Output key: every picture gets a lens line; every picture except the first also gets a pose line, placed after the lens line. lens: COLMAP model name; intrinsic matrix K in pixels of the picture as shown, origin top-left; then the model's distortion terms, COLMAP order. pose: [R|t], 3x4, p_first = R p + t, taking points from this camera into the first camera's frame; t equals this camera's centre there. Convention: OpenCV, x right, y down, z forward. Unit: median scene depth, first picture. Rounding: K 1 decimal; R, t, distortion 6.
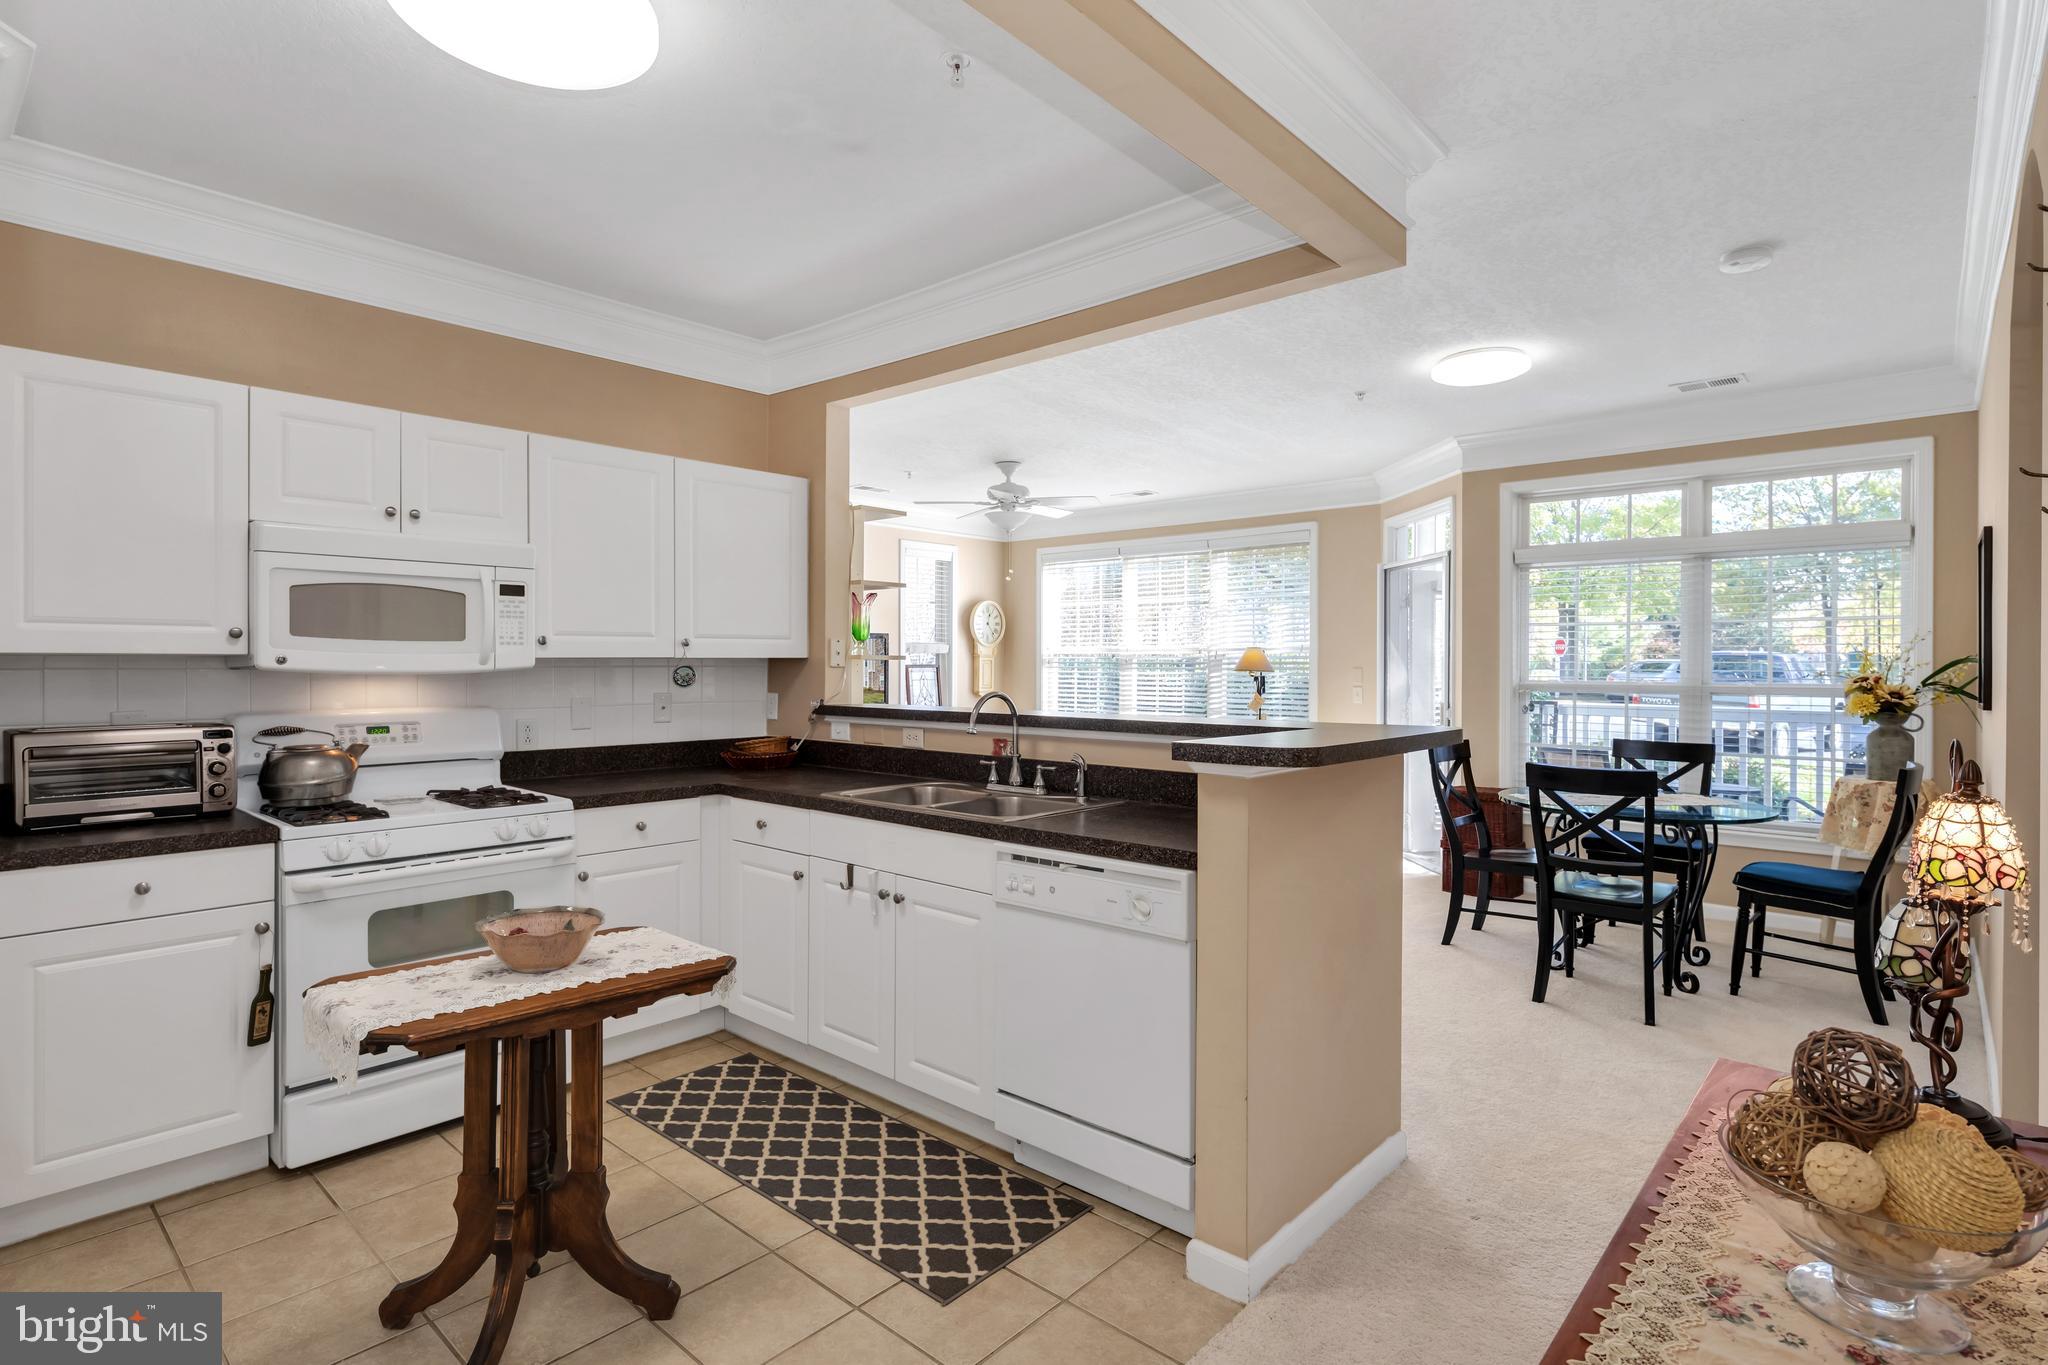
lens RADIAL K [[993.8, 0, 1026.3], [0, 993.8, 667.1], [0, 0, 1]] dist [0.005426, -0.003343]
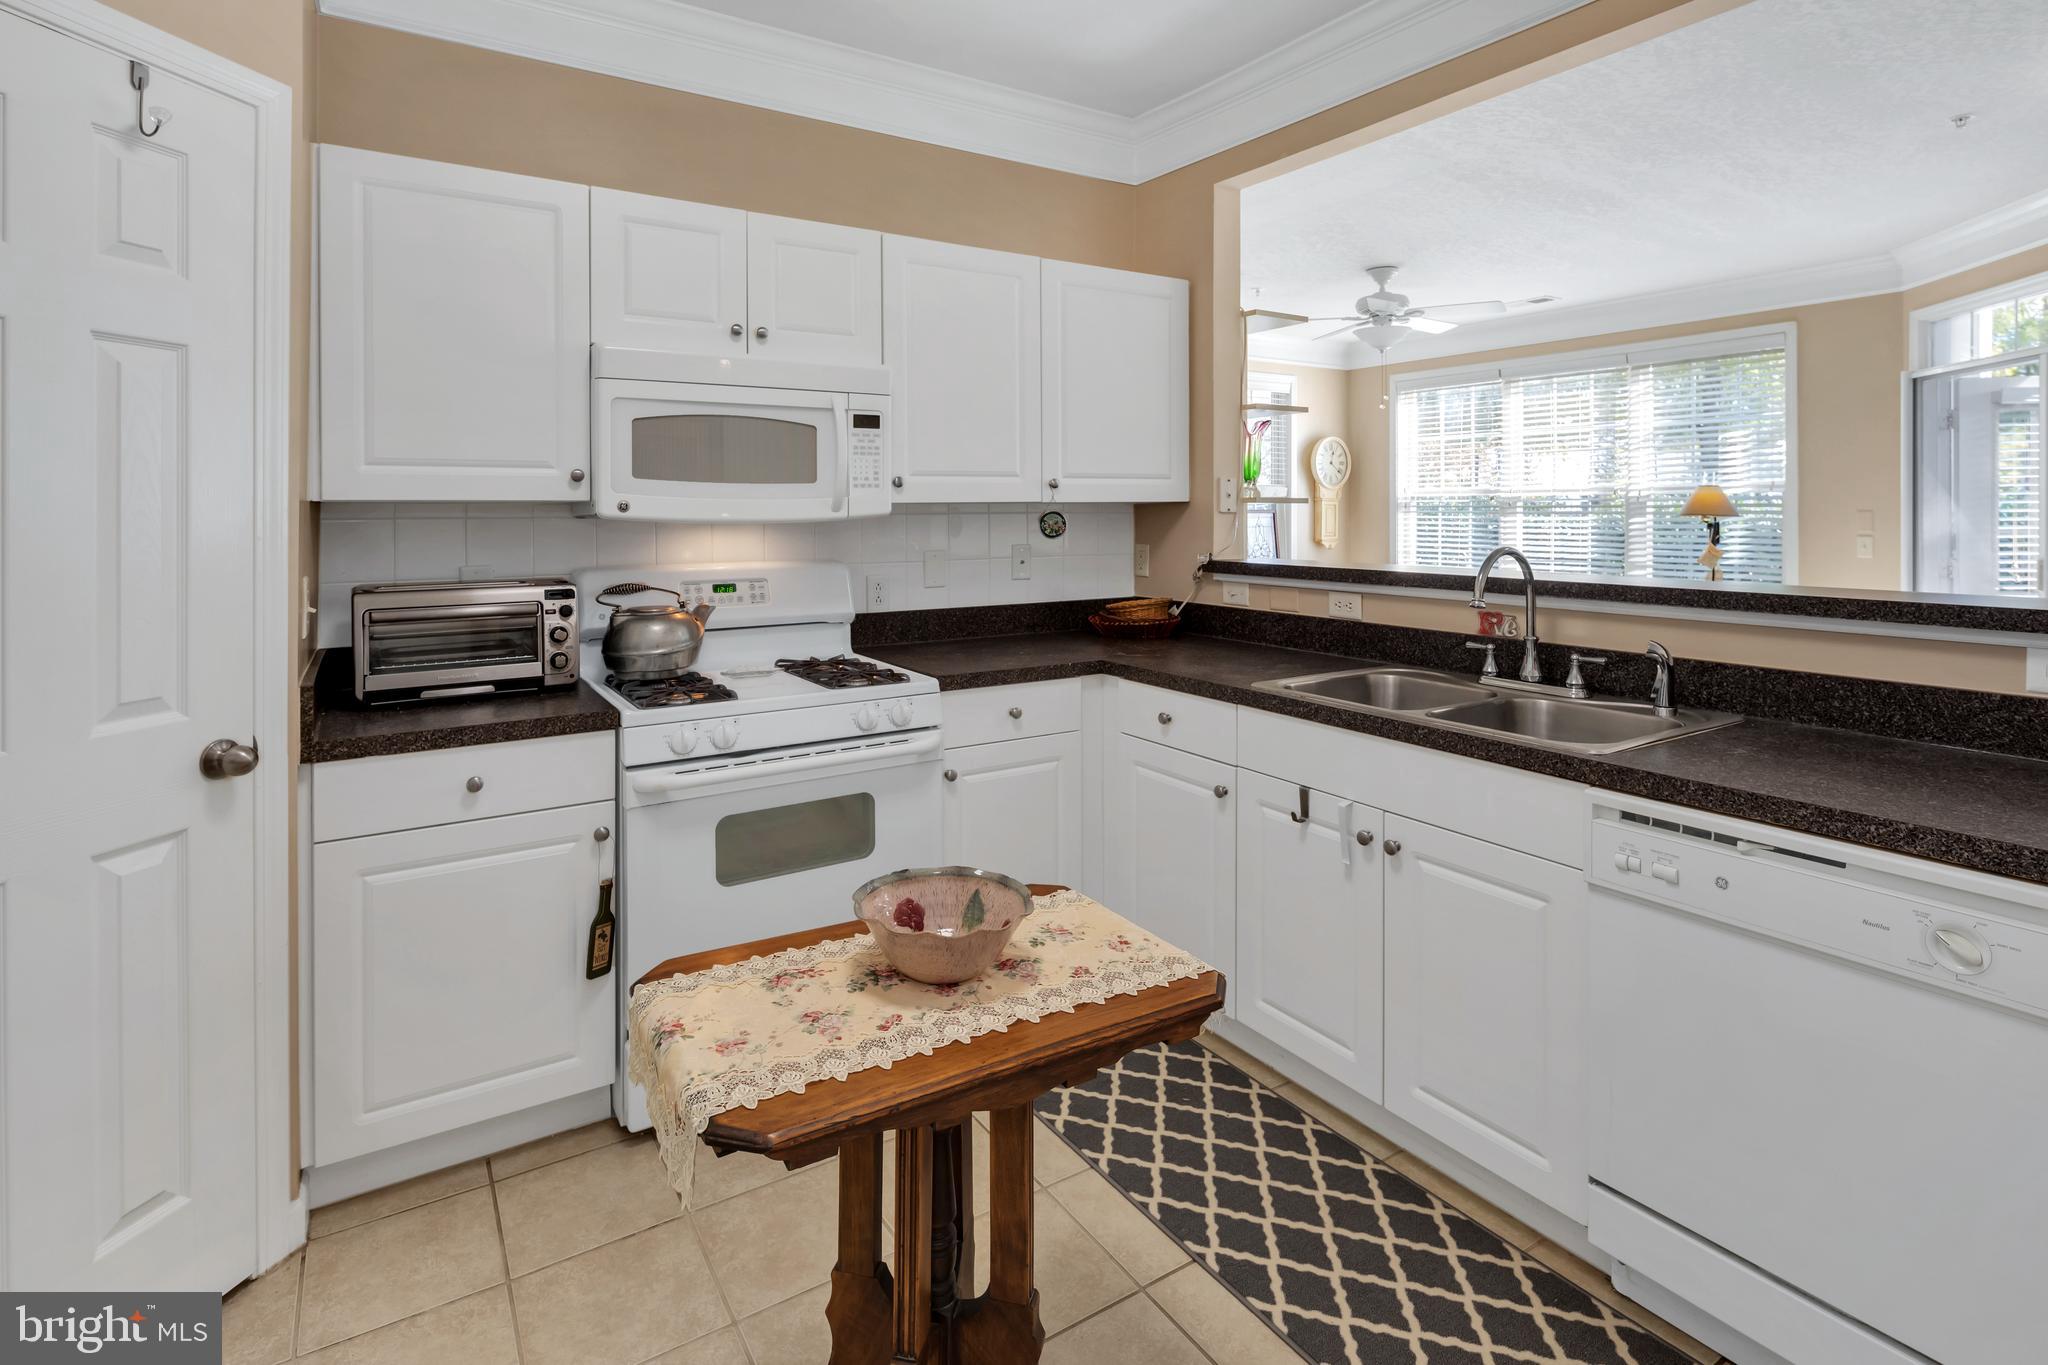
lens RADIAL K [[993.8, 0, 1046.5], [0, 993.8, 520.4], [0, 0, 1]] dist [0.005426, -0.003343]
pose [[0.964782, -0.003237, -0.263032, -0.172256], [0.004985, 0.999970, 0.005978, 0.000885], [0.263005, -0.007078, 0.964769, 0.268180]]
